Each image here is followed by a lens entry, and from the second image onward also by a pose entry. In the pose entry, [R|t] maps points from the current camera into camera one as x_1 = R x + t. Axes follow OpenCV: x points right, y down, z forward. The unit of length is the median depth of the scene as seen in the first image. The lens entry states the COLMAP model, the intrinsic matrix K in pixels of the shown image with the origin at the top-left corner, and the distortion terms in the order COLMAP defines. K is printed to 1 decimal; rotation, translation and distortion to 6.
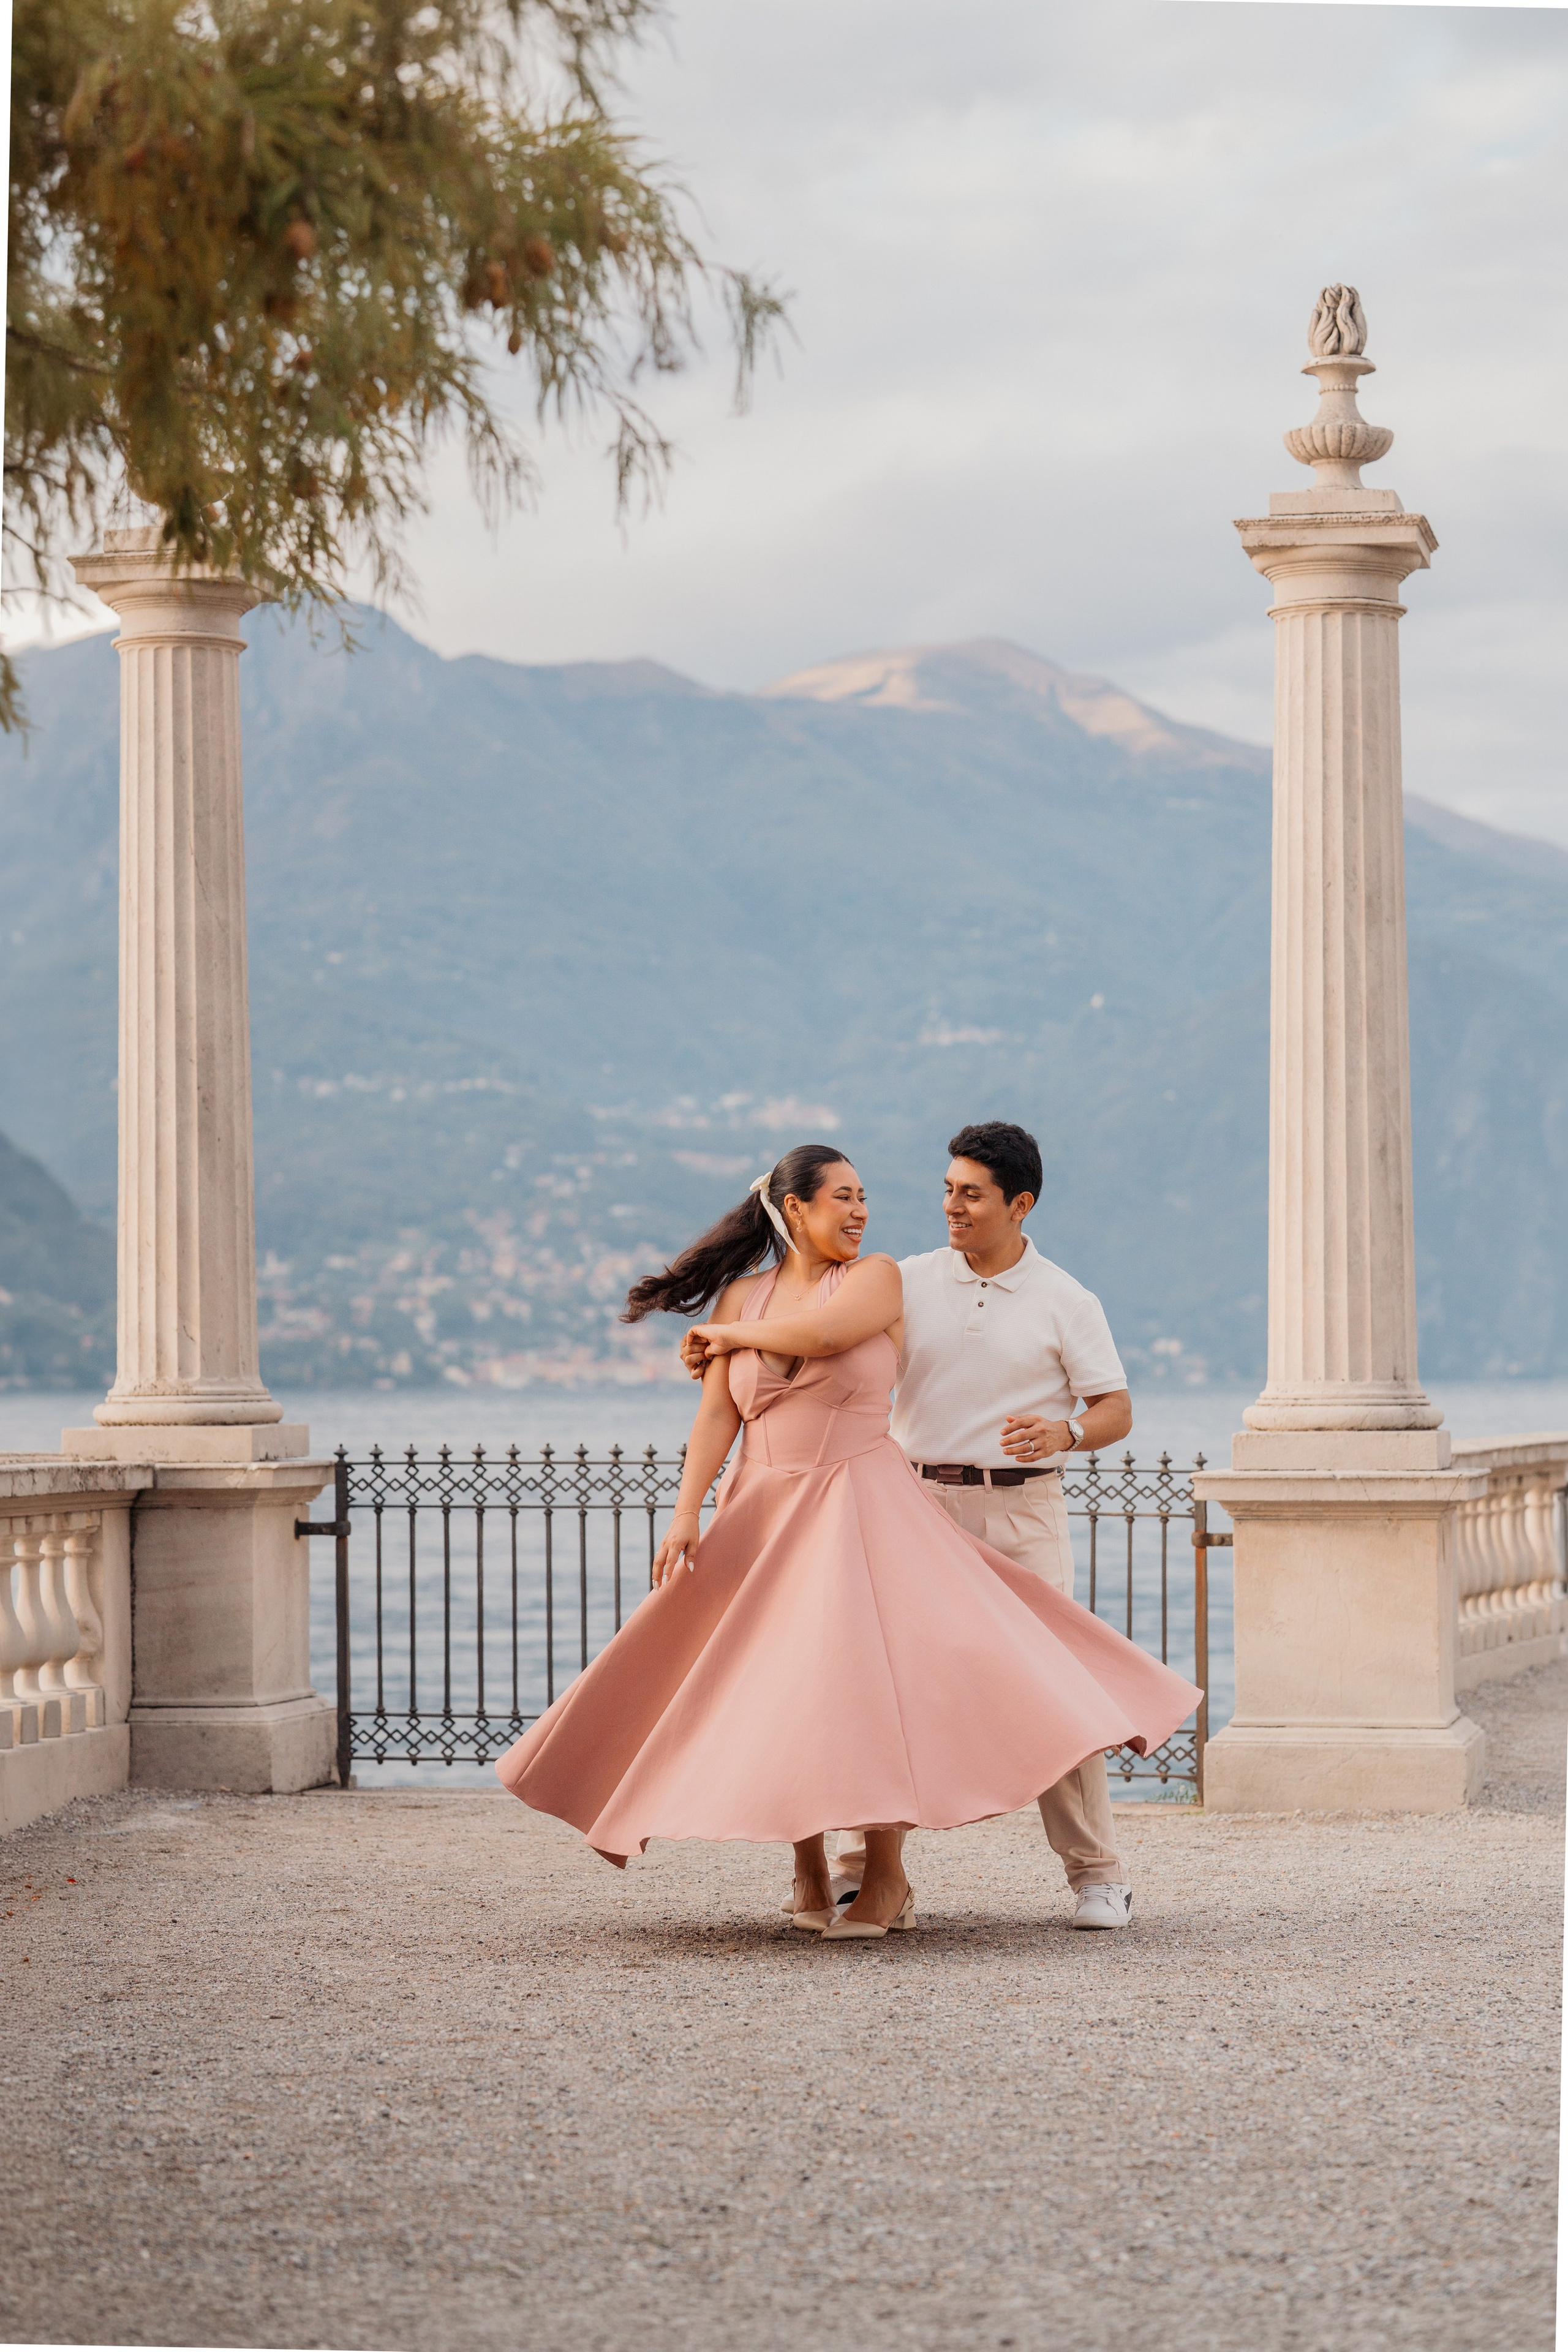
lens RADIAL K [[5214.5, 0, 811.0], [0, 5214.5, 1237.6], [0, 0, 1]] dist [0.067648, 0.164027]
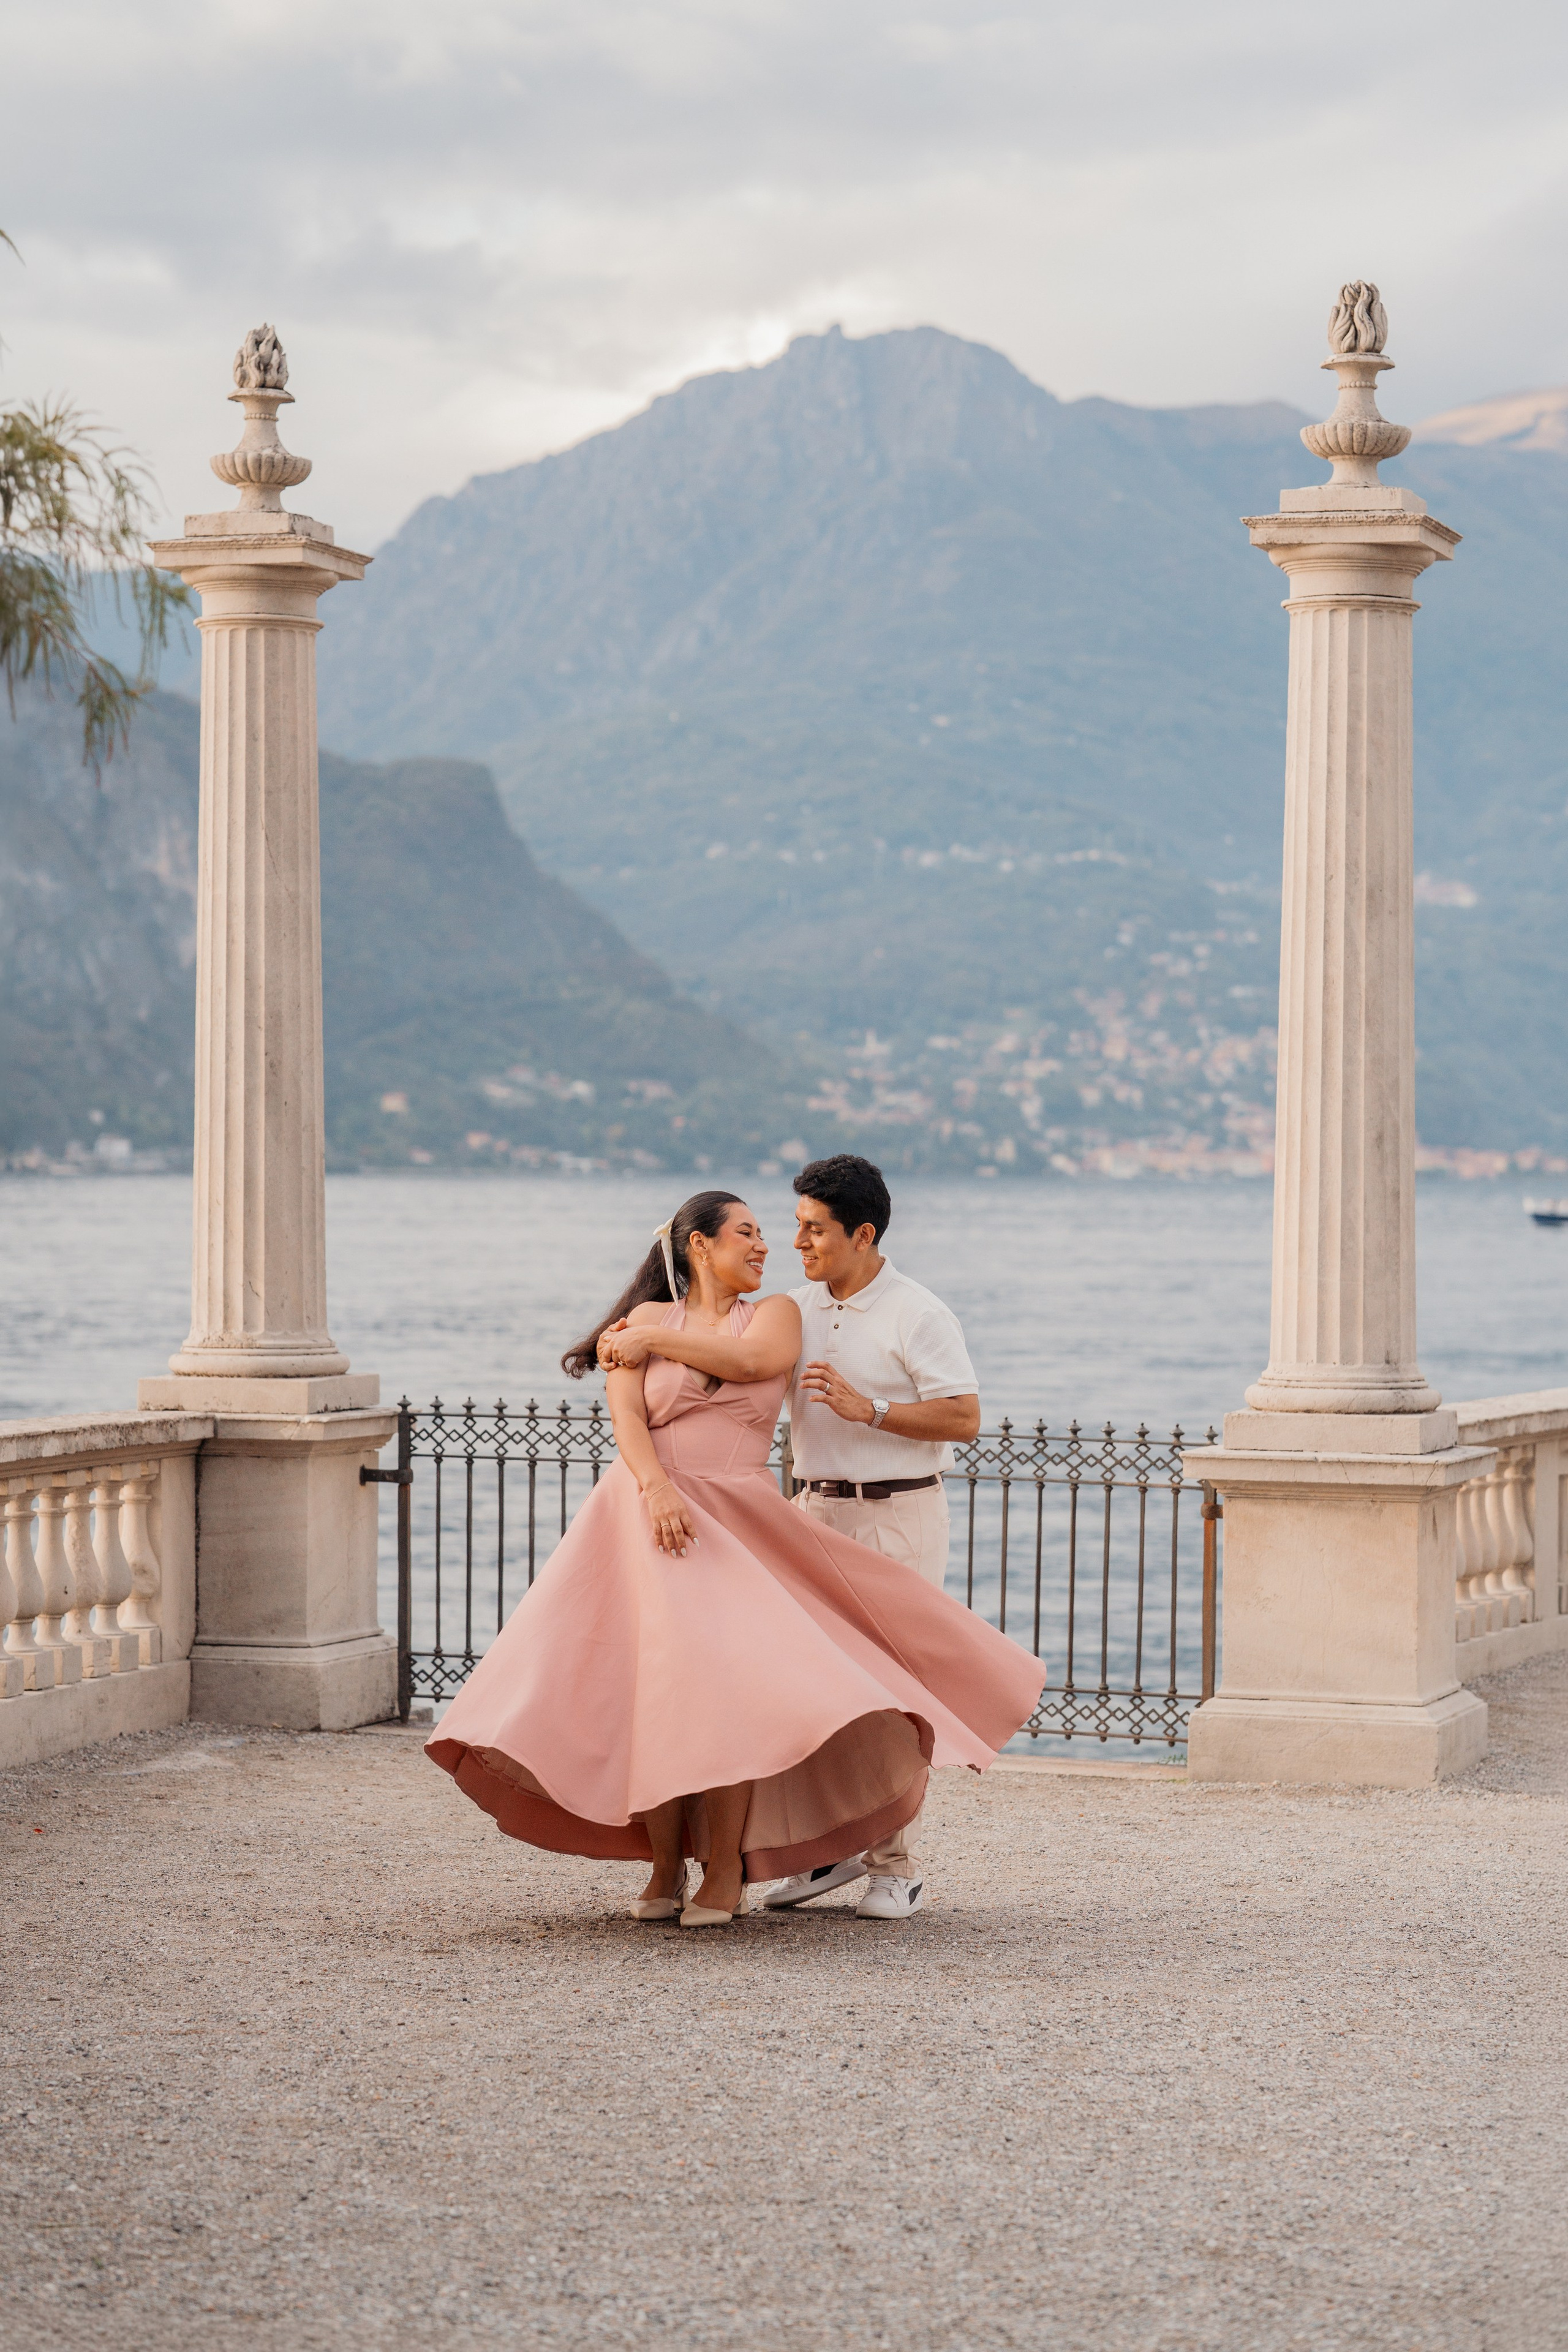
lens RADIAL K [[5527.7, 0, 746.7], [0, 5527.7, 1250.4], [0, 0, 1]] dist [0.039090, 0.135702]
pose [[0.991681, 0.017383, -0.127545, 0.119841], [-0.011892, 0.998975, 0.043683, -0.038958], [0.128173, -0.041803, 0.990870, -0.084338]]
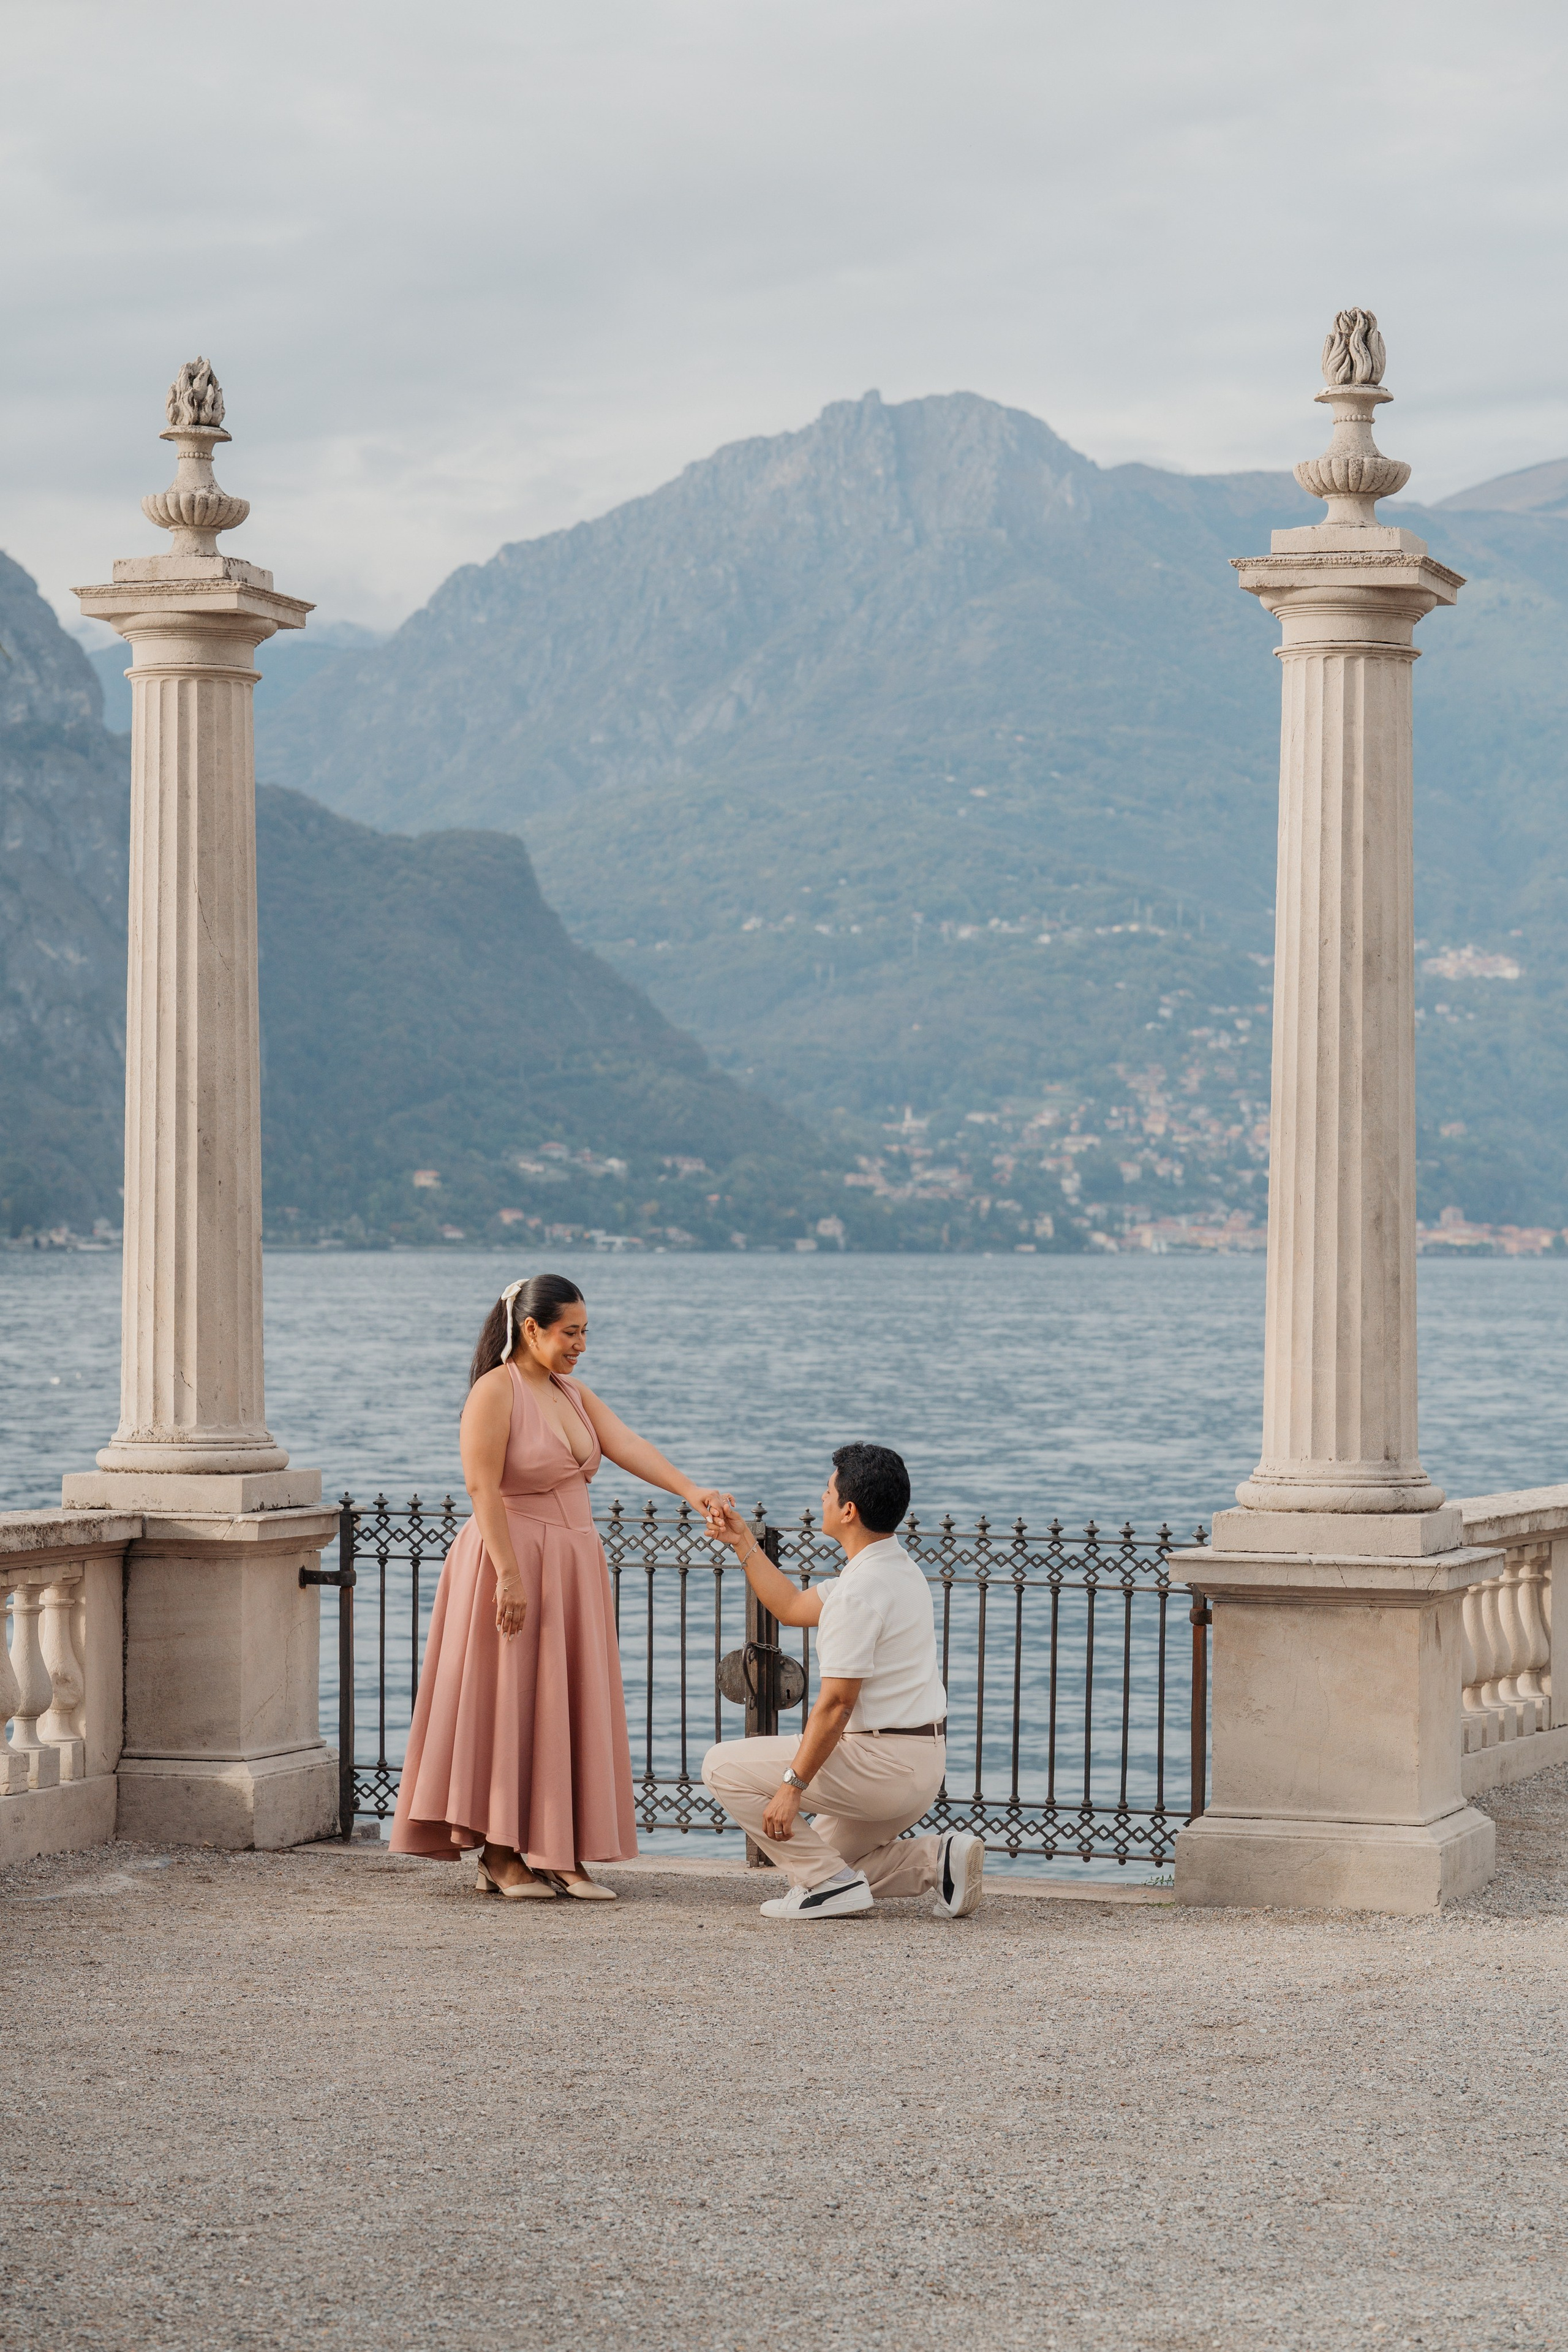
lens RADIAL K [[5589.0, 0, 775.6], [0, 5589.0, 1257.8], [0, 0, 1]] dist [0.037504, 0.407571]
pose [[0.991480, 0.015341, -0.129355, 0.127212], [-0.011395, 0.999449, 0.031190, -0.038793], [0.129762, -0.029450, 0.991108, -0.029845]]
